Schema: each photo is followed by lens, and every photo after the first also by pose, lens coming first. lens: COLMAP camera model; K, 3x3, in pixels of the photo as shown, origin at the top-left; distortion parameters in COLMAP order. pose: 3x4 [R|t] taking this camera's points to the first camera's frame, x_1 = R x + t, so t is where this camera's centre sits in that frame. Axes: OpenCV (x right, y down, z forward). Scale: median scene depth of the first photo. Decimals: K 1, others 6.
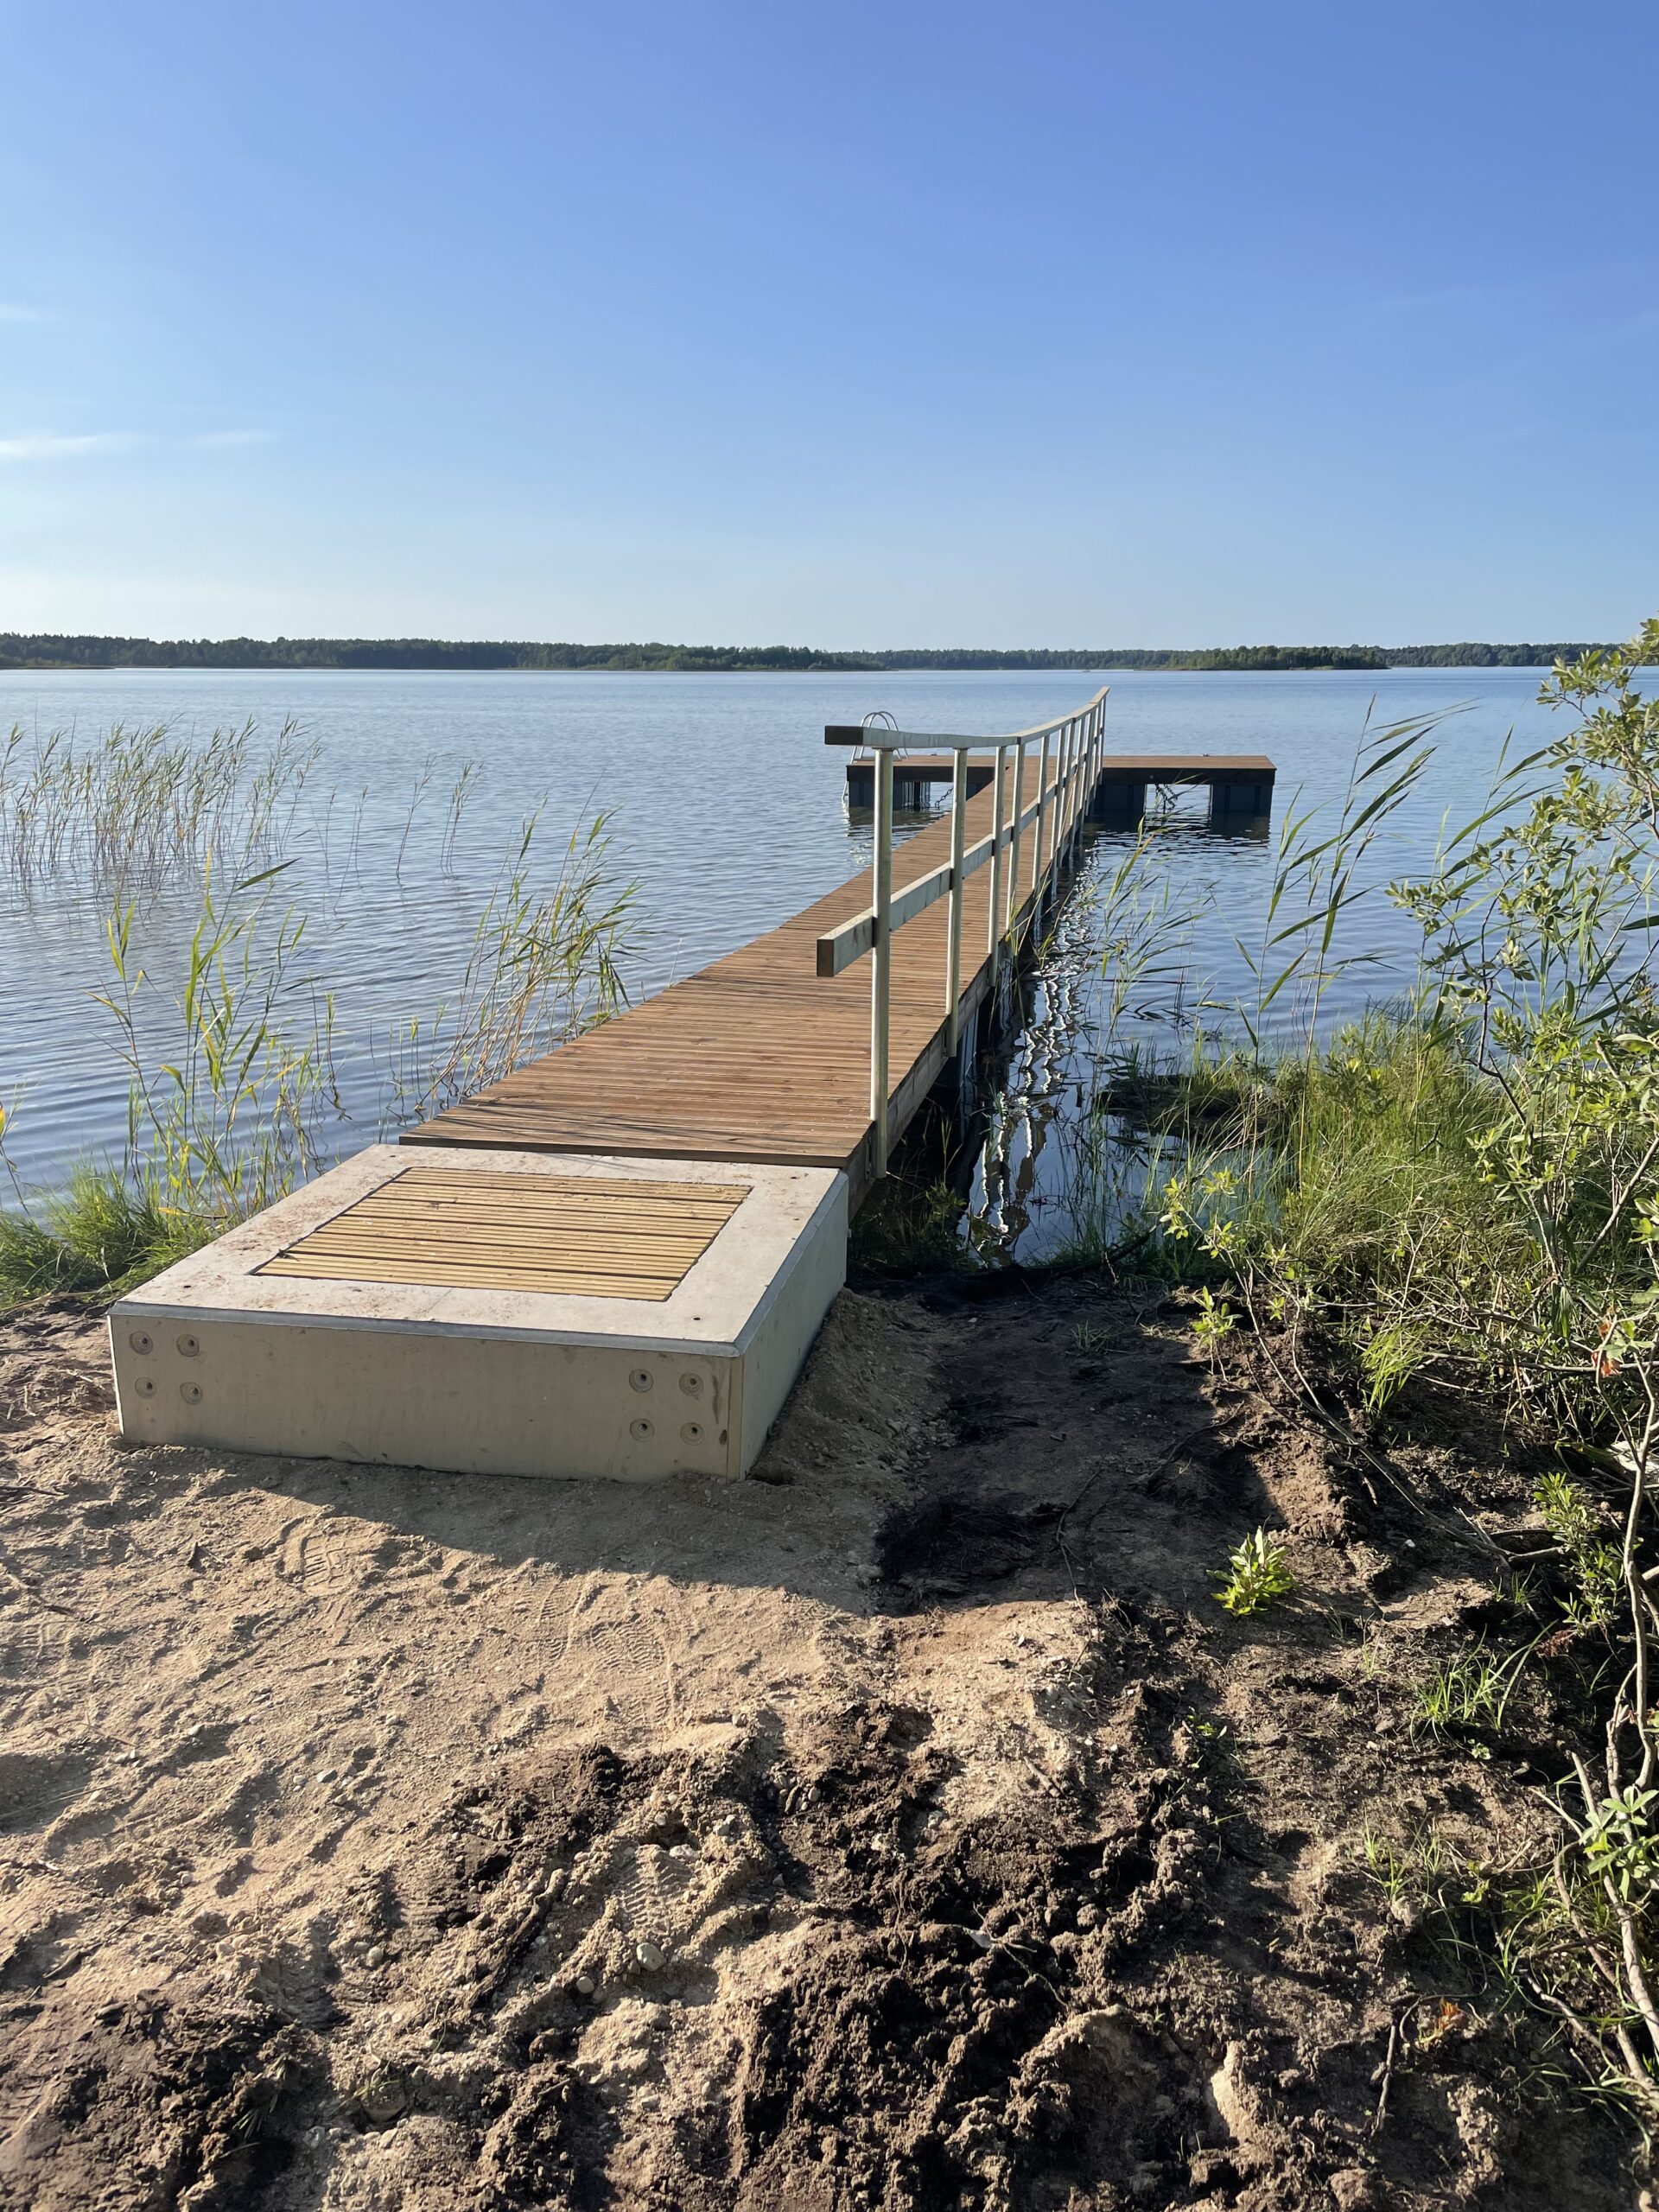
lens RADIAL K [[1656.2, 0, 829.5], [0, 1656.2, 1106.0], [0, 0, 1]] dist [0.091304, -0.121624]
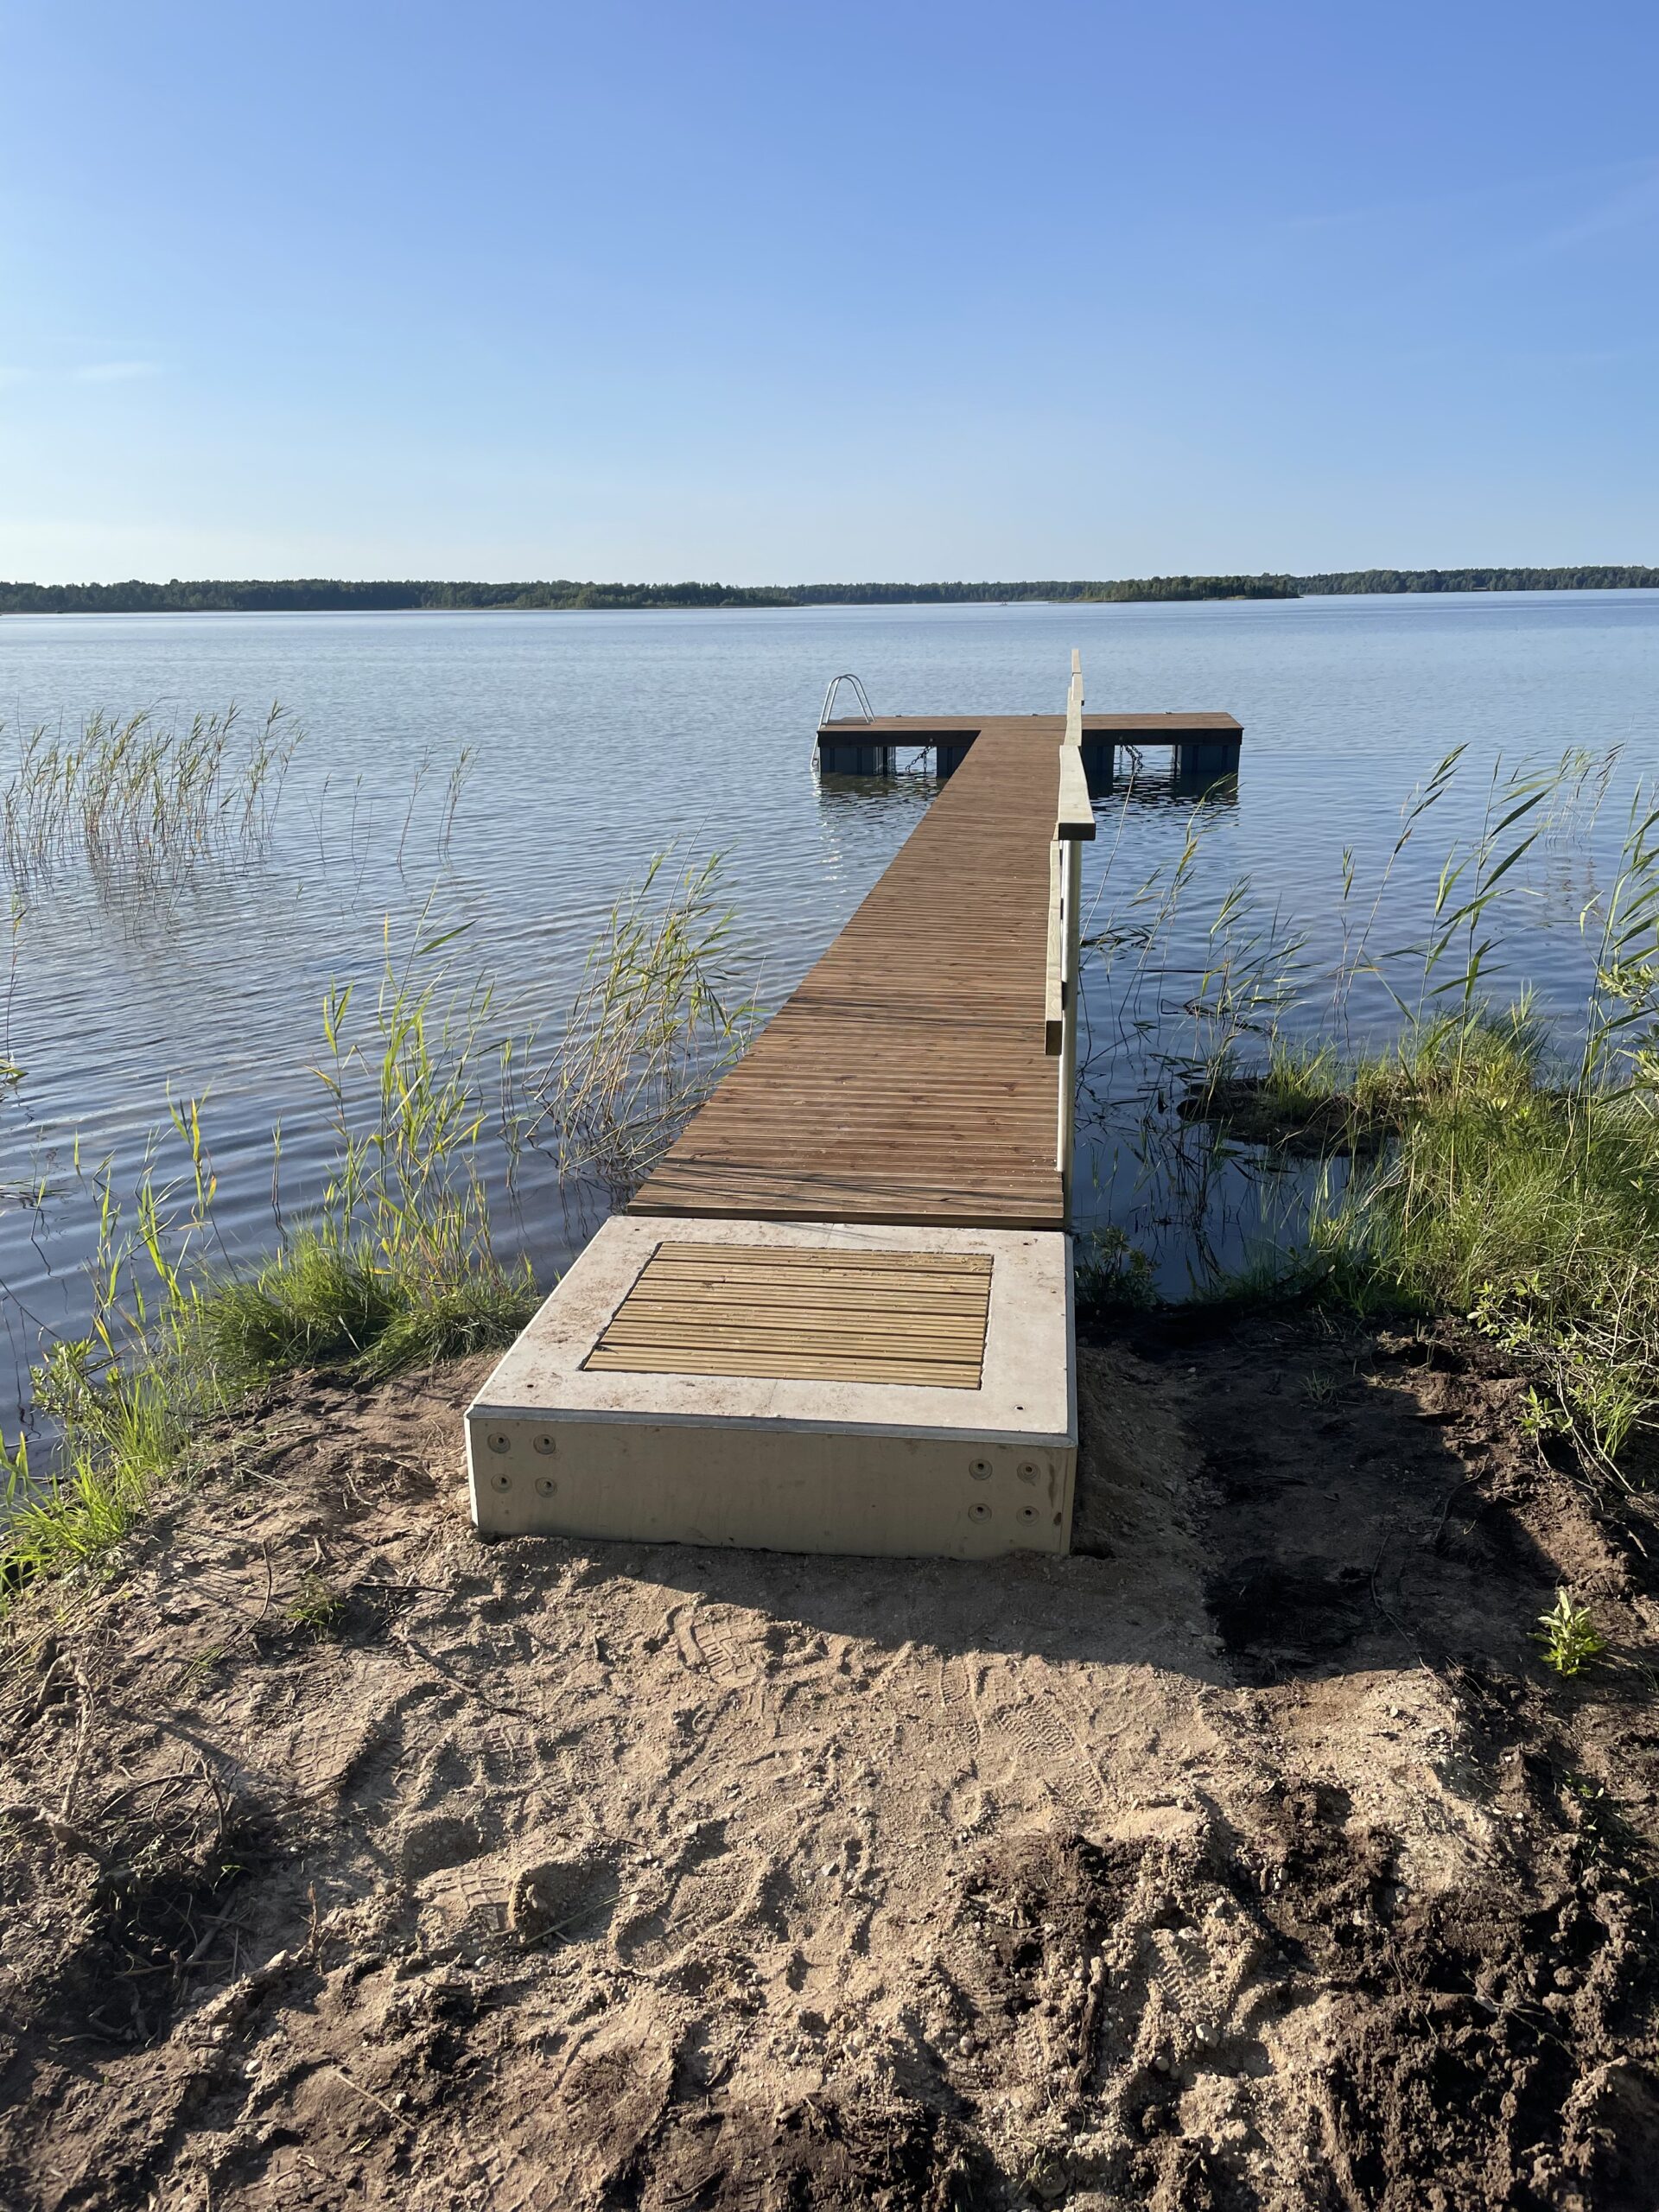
lens RADIAL K [[1658.2, 0, 827.9], [0, 1658.2, 1110.9], [0, 0, 1]] dist [0.090663, -0.120293]
pose [[0.998619, -0.028098, 0.044391, -0.290894], [0.026368, 0.998888, 0.039085, -0.130616], [-0.045440, -0.037860, 0.998249, -0.086714]]
